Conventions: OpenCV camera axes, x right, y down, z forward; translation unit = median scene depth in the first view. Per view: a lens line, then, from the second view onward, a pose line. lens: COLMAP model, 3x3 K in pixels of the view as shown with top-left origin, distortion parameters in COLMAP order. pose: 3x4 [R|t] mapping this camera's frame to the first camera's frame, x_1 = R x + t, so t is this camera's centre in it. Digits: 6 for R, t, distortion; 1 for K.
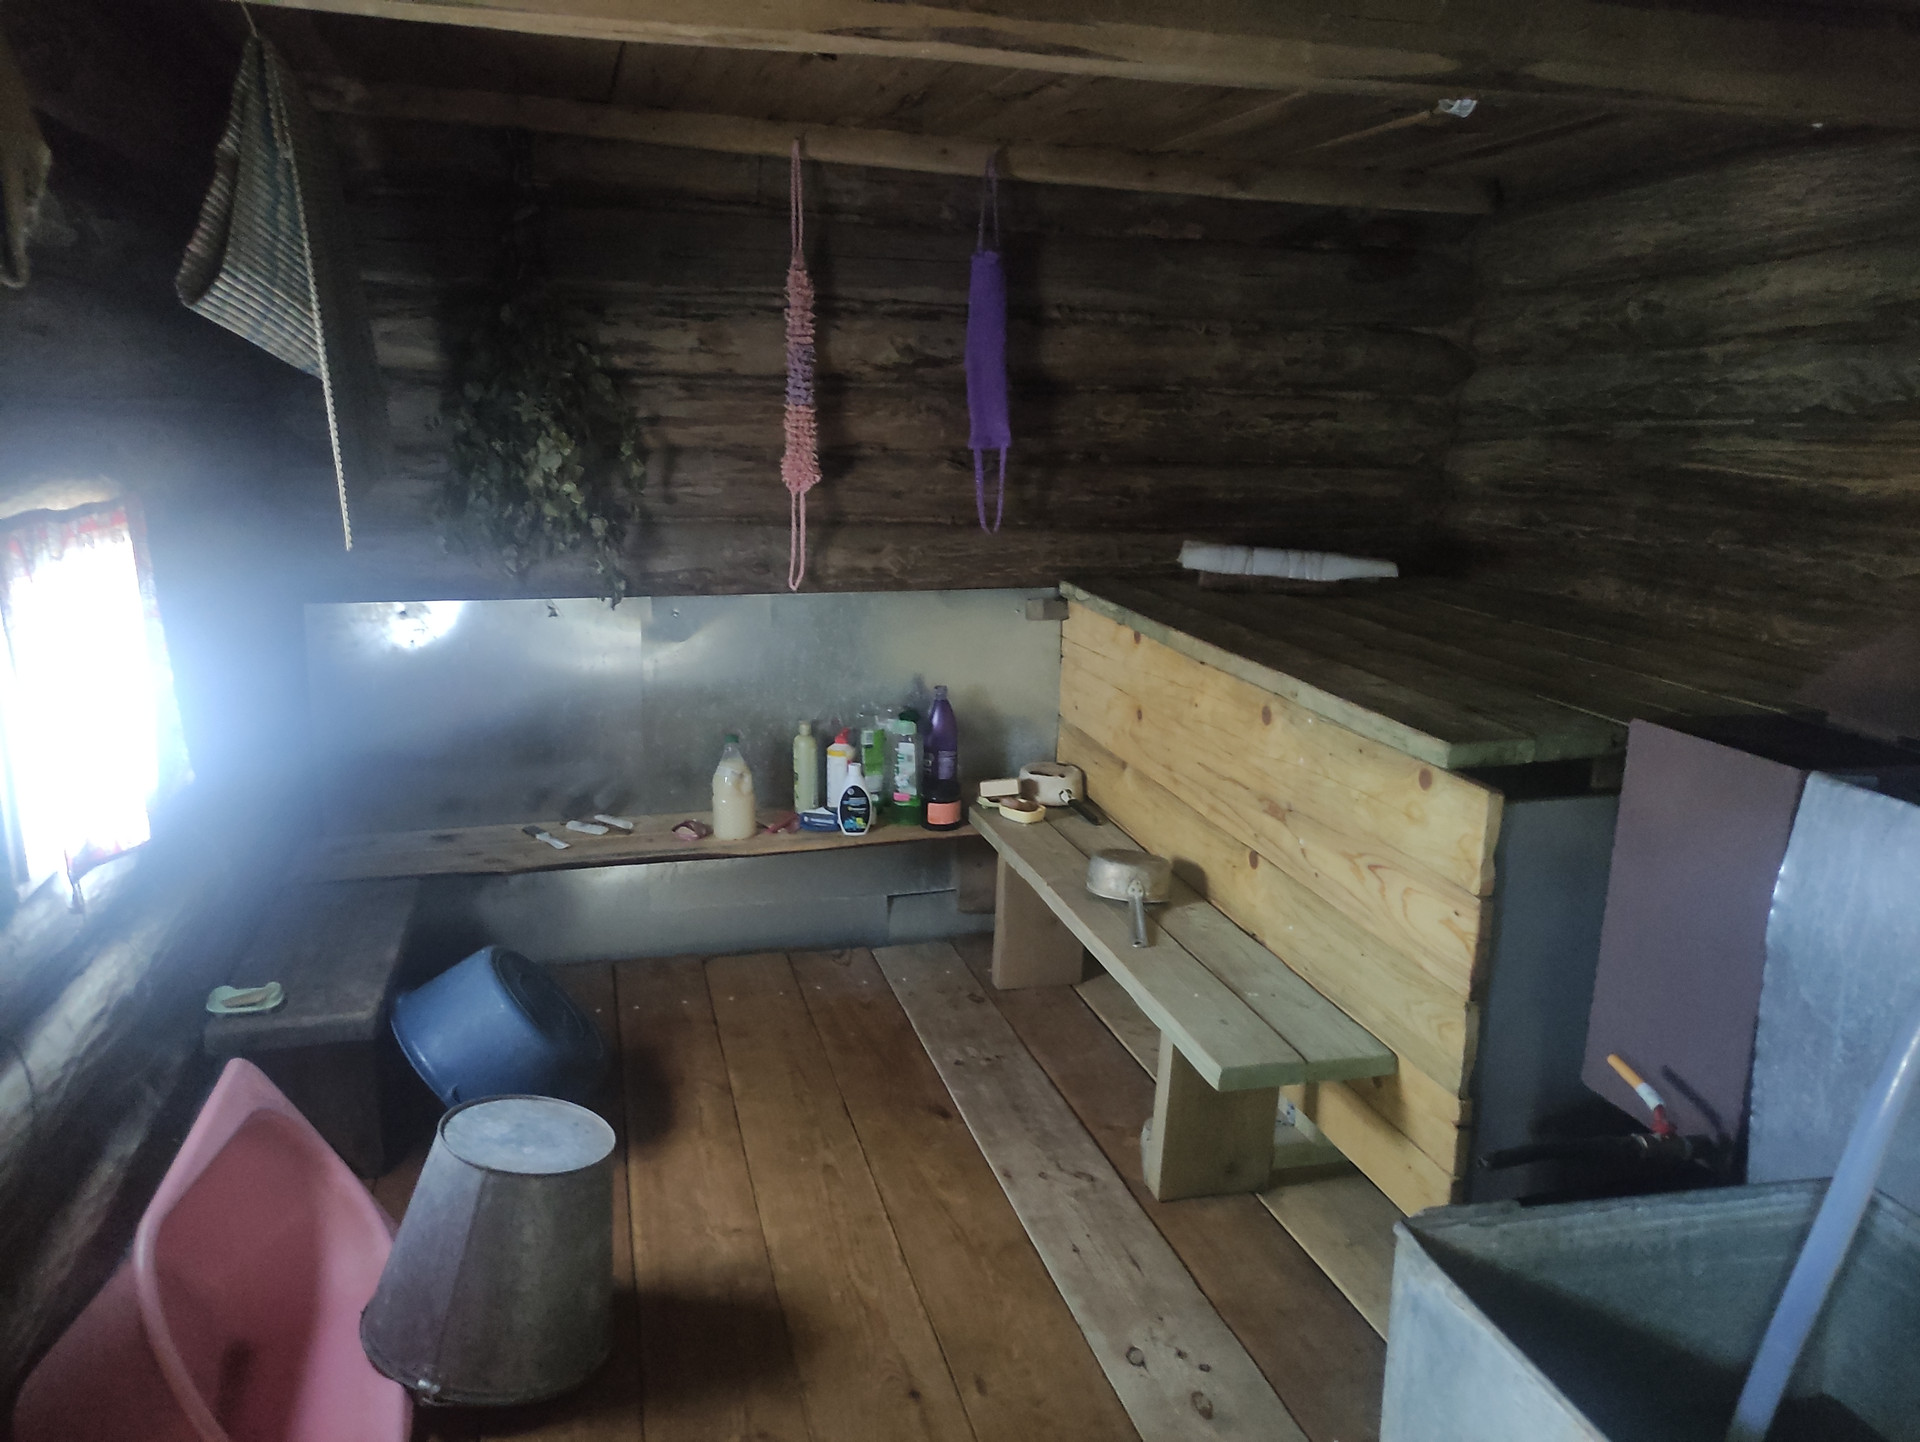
lens RADIAL K [[1416.4, 0, 960.3], [0, 1416.4, 720.1], [0, 0, 1]] dist [0.017718, -0.000565]
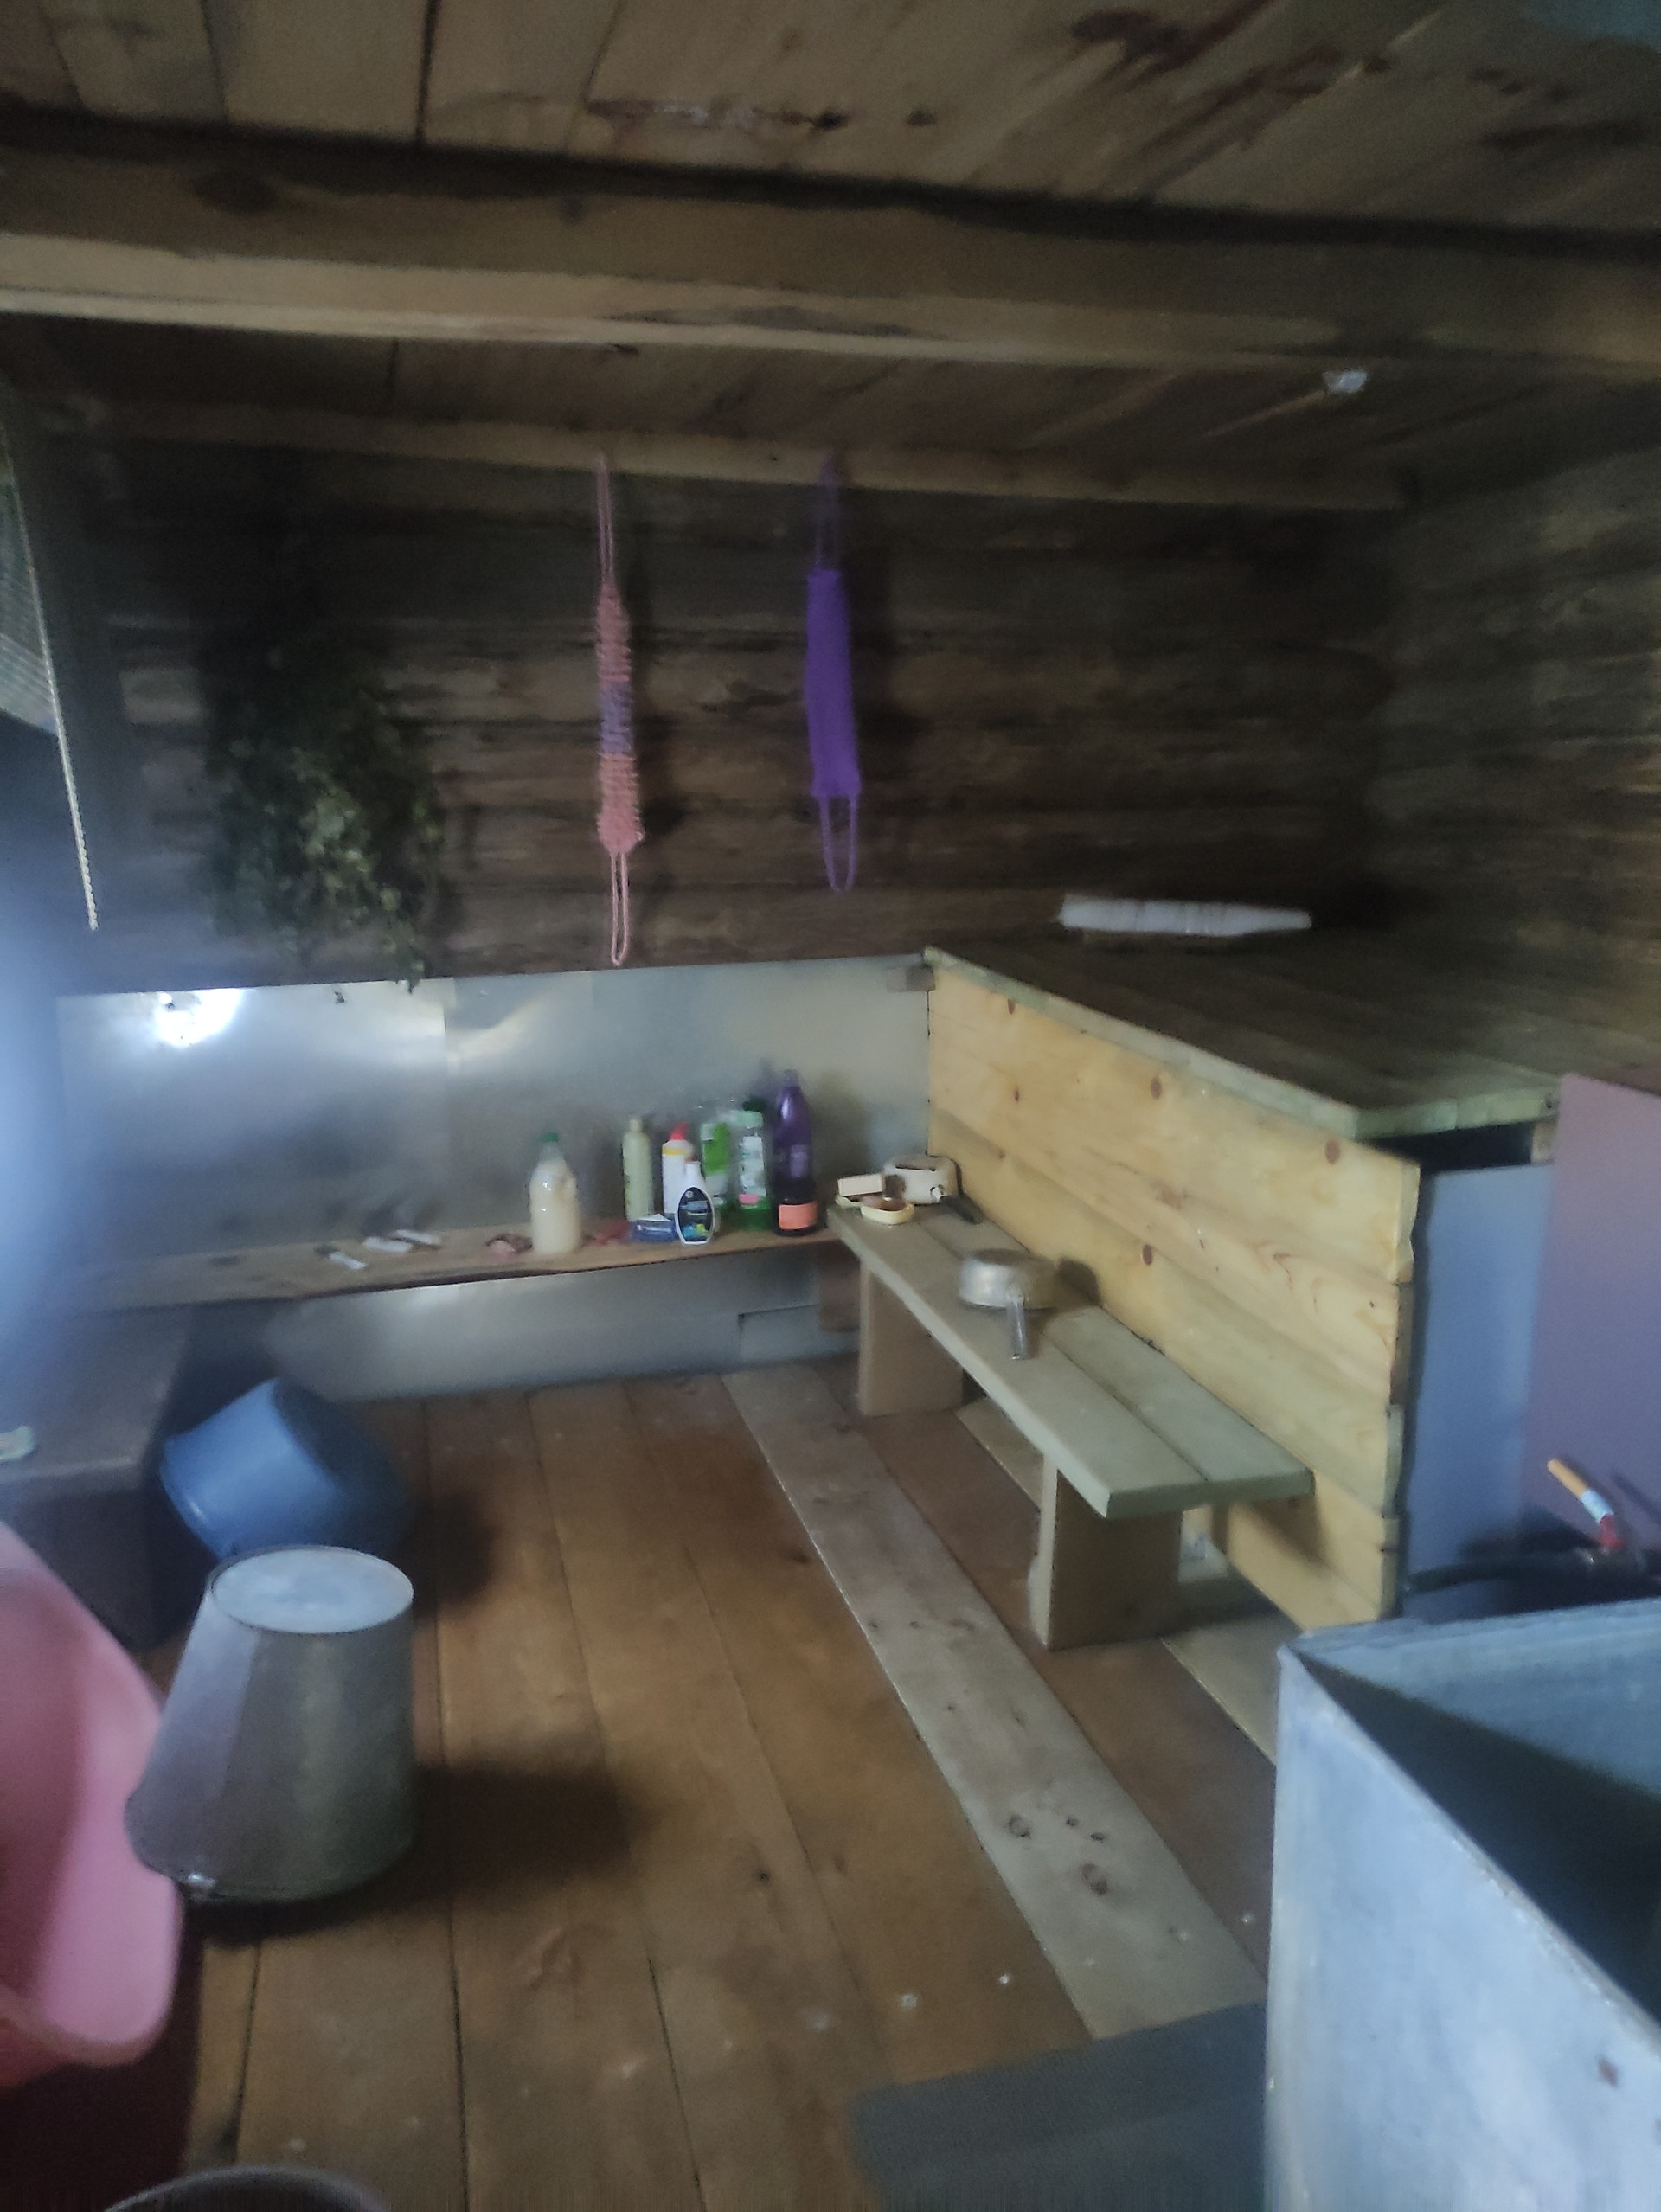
lens RADIAL K [[1629.1, 0, 828.1], [0, 1629.1, 1107.6], [0, 0, 1]] dist [0.026111, -0.023155]
pose [[0.999484, -0.031251, -0.007479, 0.020037], [0.031186, 0.999476, -0.008637, 0.009979], [0.007745, 0.008399, 0.999935, -0.002085]]
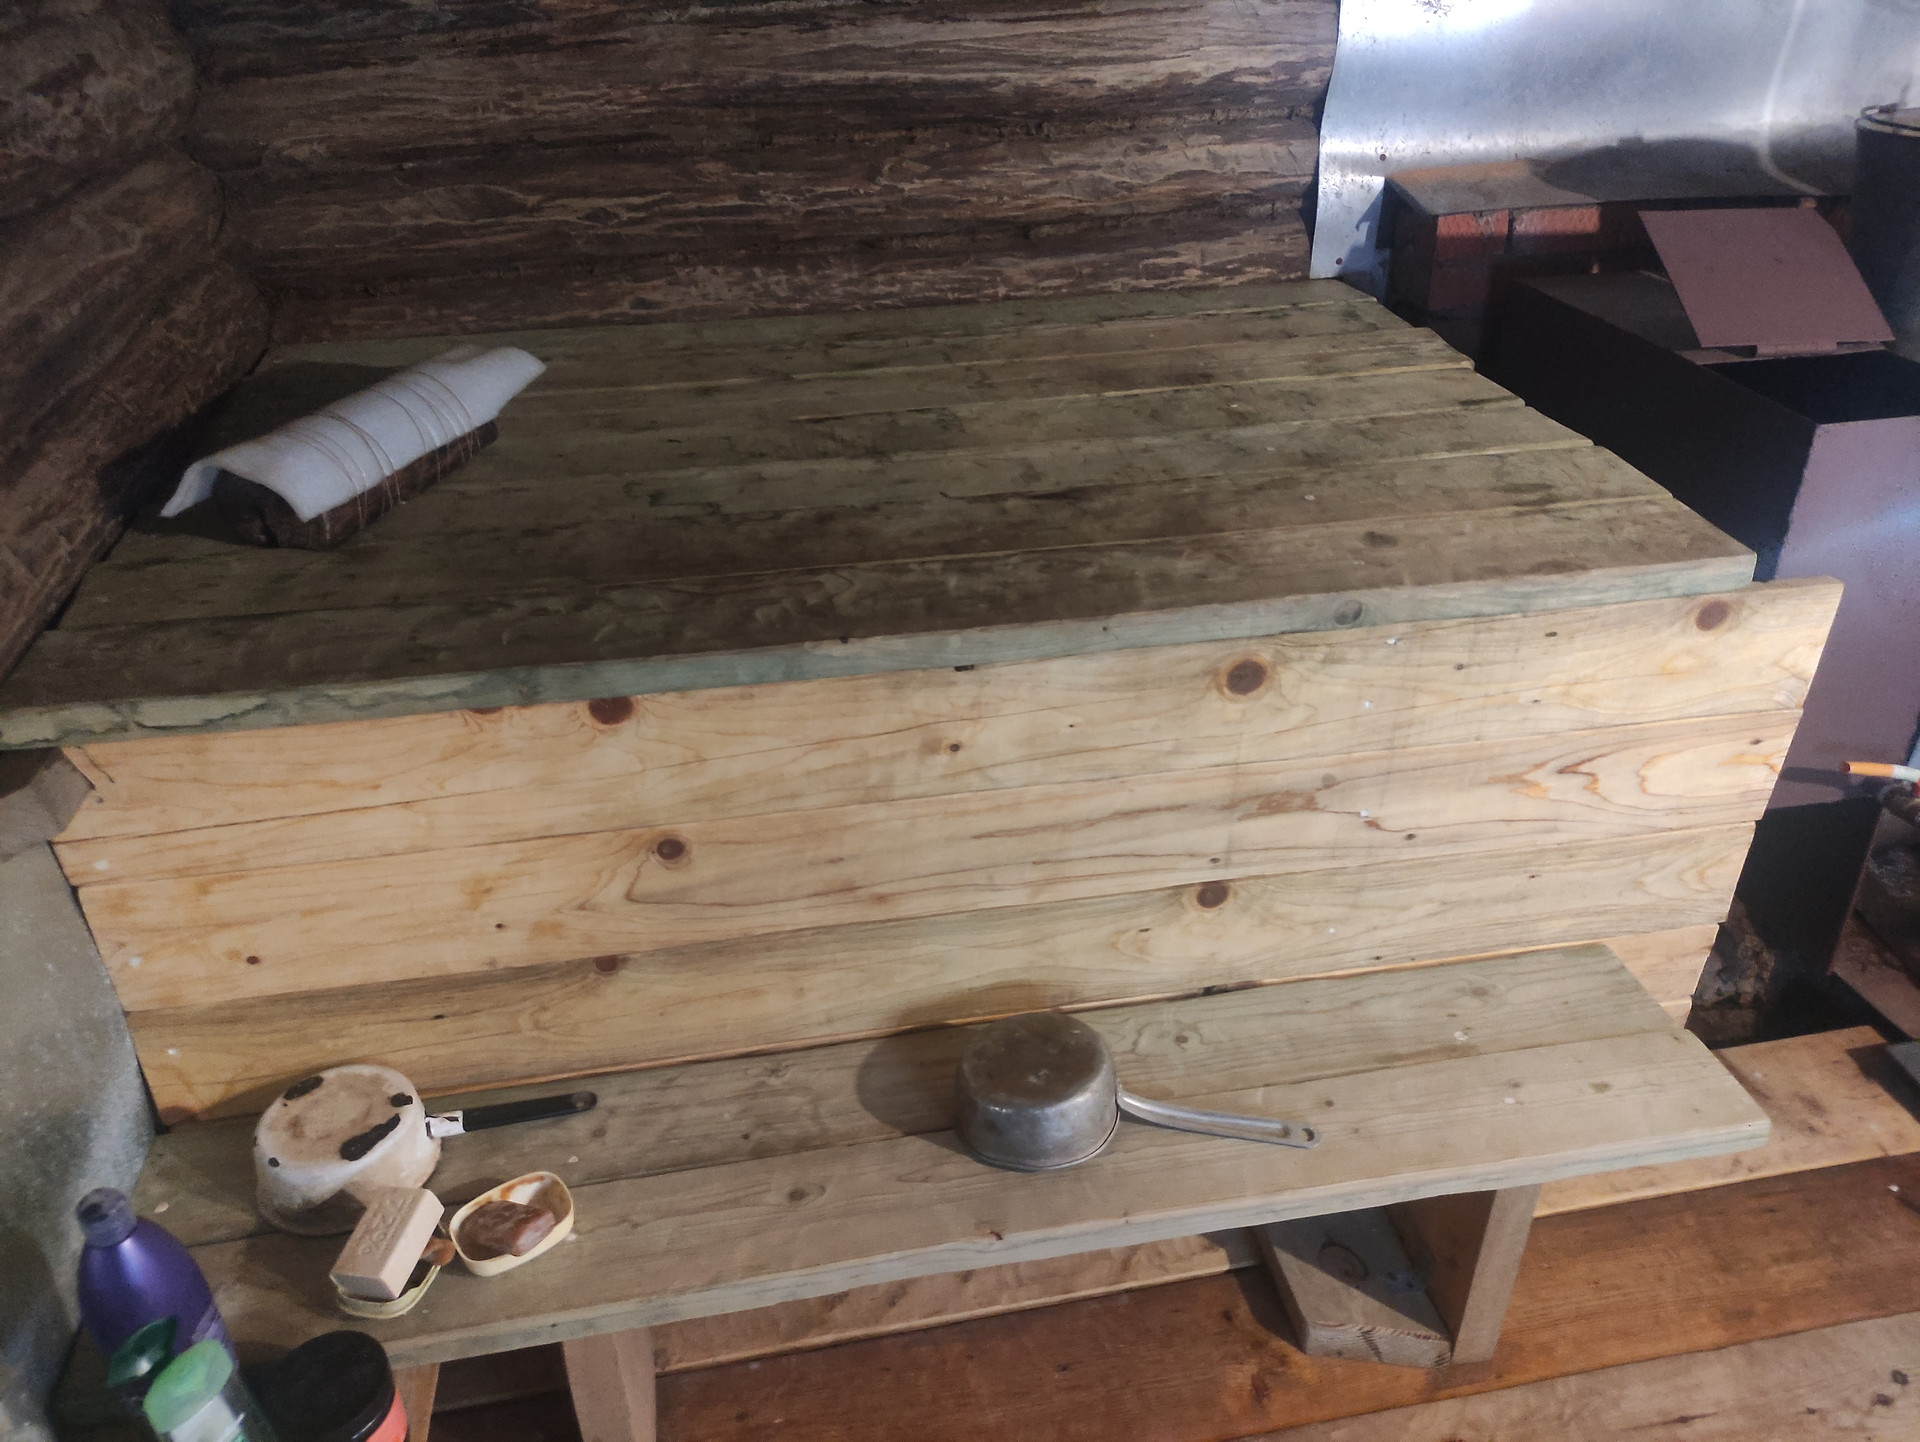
lens RADIAL K [[1416.4, 0, 963.5], [0, 1416.4, 720.8], [0, 0, 1]] dist [0.017718, -0.000565]
pose [[0.088681, -0.539560, 0.837264, -0.244556], [0.241170, 0.827196, 0.507528, -0.270766], [-0.966423, 0.156915, 0.203482, 0.900818]]
